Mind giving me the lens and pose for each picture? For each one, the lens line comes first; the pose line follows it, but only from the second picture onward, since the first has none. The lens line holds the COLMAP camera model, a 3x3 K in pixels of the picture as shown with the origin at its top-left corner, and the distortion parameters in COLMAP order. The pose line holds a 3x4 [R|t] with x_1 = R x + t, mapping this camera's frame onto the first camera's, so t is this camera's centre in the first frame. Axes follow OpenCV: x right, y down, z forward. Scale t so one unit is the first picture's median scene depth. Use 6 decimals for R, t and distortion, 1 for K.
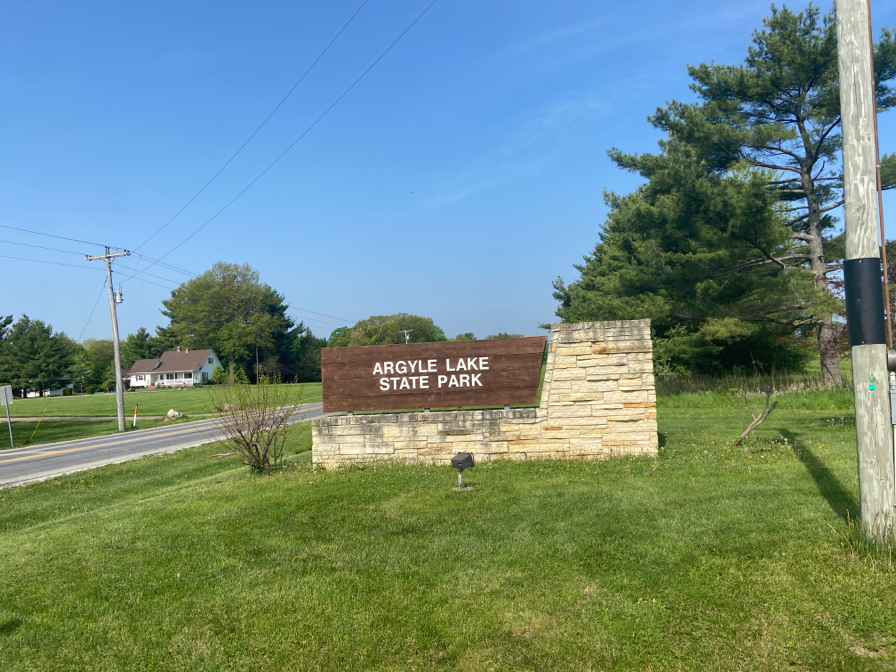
lens RADIAL K [[636.8, 0, 448.0], [0, 636.8, 336.0], [0, 0, 1]] dist [0.072371, 0.001351]
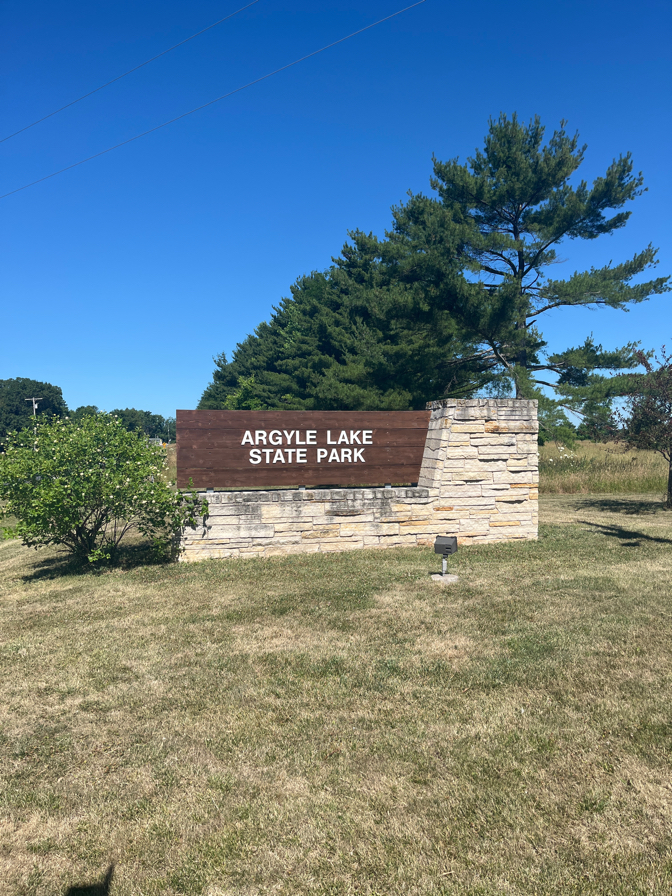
lens RADIAL K [[636.8, 0, 336.0], [0, 636.8, 448.0], [0, 0, 1]] dist [0.072371, 0.001351]
pose [[0.928945, 0.039210, 0.368136, -0.318843], [-0.057803, 0.997542, 0.039612, 0.024763], [-0.365677, -0.058076, 0.928928, 0.171685]]
